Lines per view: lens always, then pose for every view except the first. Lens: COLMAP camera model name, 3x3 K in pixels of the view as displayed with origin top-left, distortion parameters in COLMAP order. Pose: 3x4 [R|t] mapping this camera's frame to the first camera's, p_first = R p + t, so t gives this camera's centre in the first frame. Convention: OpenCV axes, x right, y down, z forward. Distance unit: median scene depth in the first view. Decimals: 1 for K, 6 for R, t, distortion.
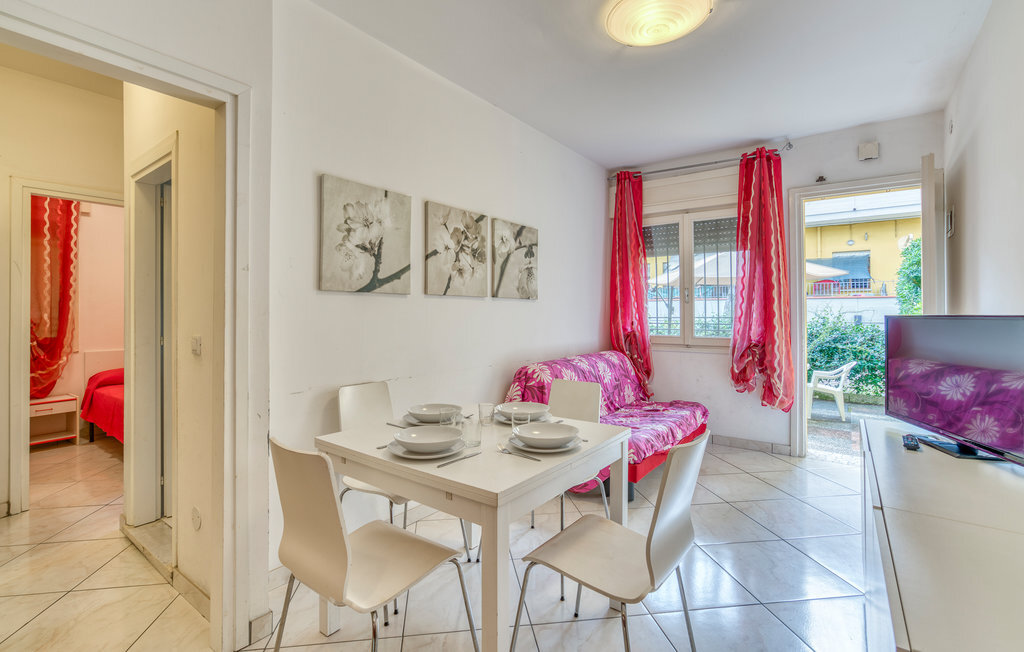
lens RADIAL K [[470.7, 0, 506.7], [0, 470.7, 311.6], [0, 0, 1]] dist [-0.002414, -0.000356]
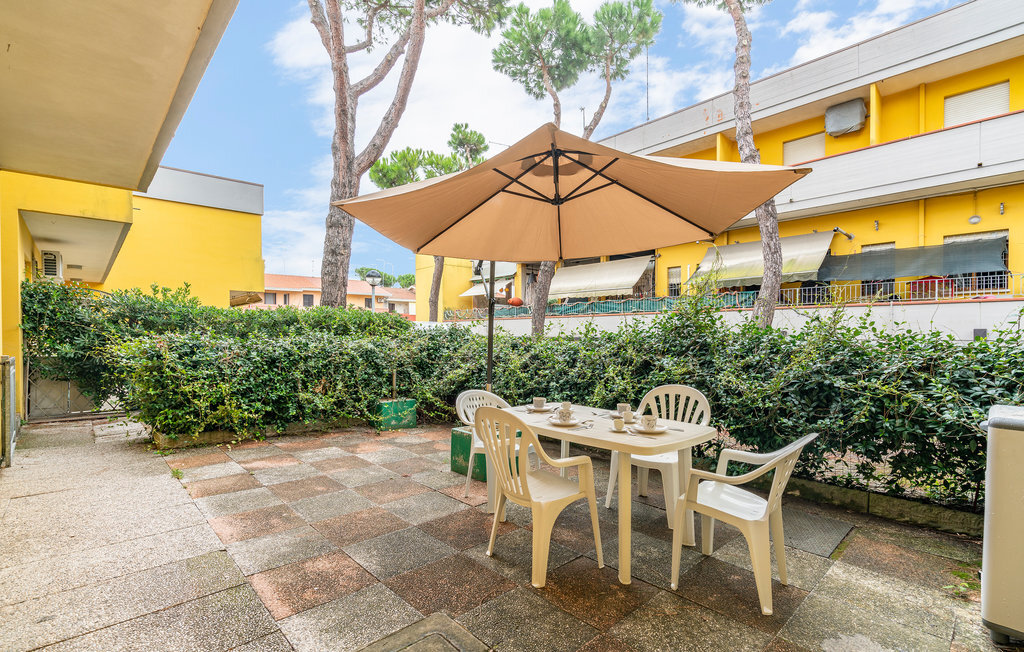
lens RADIAL K [[476.2, 0, 510.6], [0, 476.2, 340.9], [0, 0, 1]] dist [0.000460, 0.000185]
pose [[0.984248, 0.003167, -0.176766, 0.242279], [-0.000547, 0.999889, 0.014869, 0.014808], [0.176793, -0.014538, 0.984141, 0.260632]]
